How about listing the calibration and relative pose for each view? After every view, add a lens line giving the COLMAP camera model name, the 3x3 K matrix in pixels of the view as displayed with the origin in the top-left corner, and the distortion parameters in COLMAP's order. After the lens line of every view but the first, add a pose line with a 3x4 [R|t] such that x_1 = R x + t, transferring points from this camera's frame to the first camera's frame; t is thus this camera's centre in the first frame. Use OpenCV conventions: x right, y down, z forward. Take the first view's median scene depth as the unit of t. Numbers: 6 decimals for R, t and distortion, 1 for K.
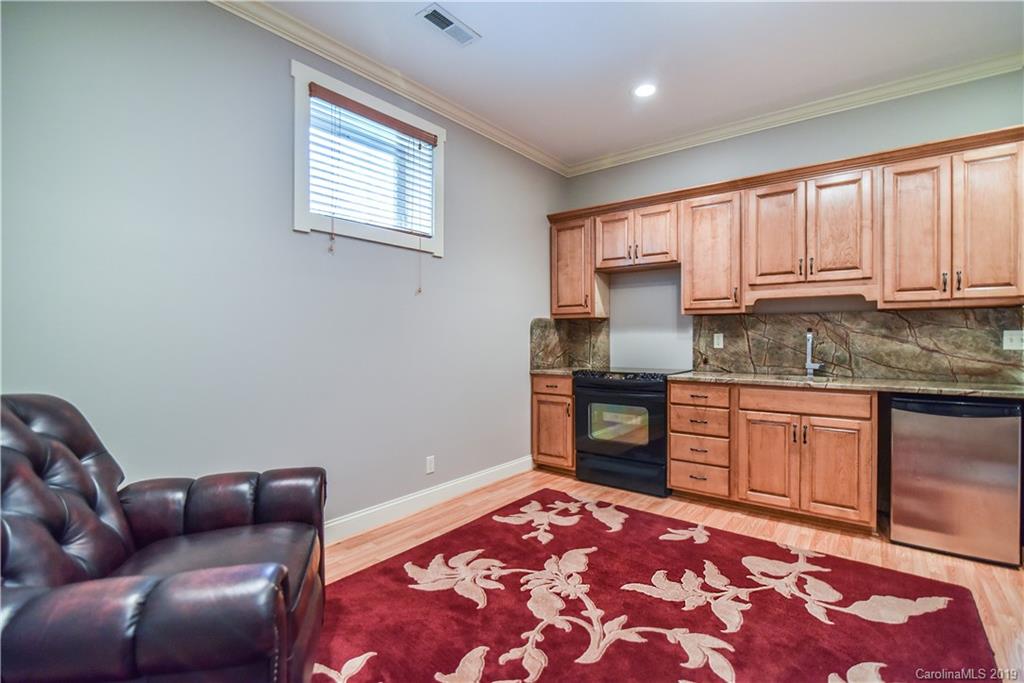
lens RADIAL K [[472.8, 0, 511.7], [0, 472.8, 339.7], [0, 0, 1]] dist [-0.016029, 0.000427]
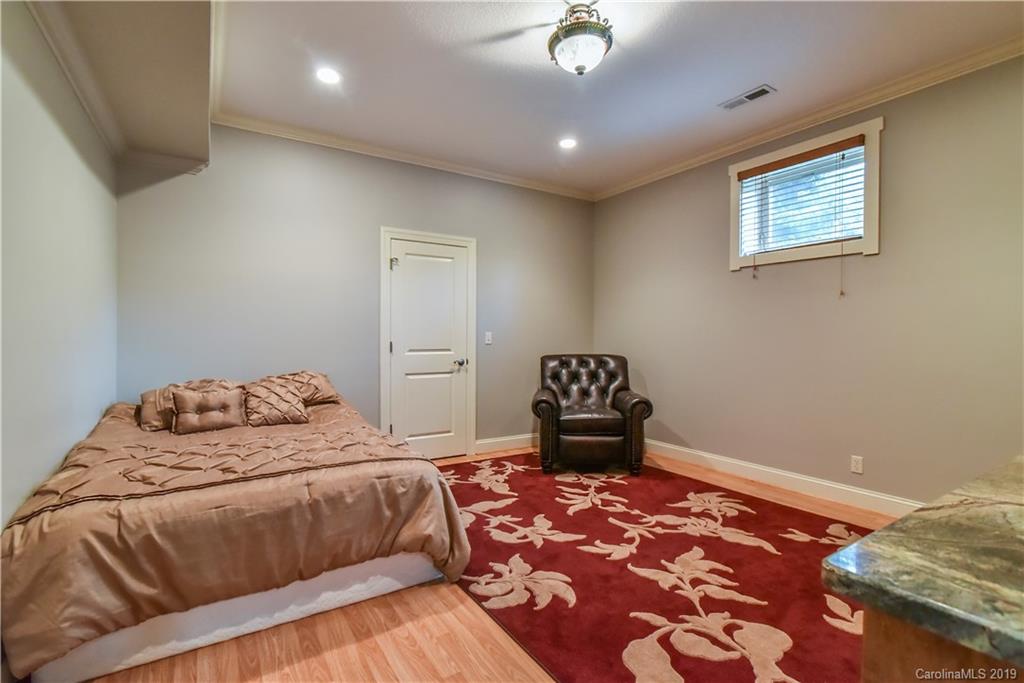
lens RADIAL K [[472.8, 0, 511.1], [0, 472.8, 340.5], [0, 0, 1]] dist [-0.016029, 0.000427]
pose [[-0.319778, 0.007360, -0.947464, 1.463965], [-0.006586, 0.999928, 0.009990, -0.006784], [0.947470, 0.009434, -0.319707, 0.899200]]
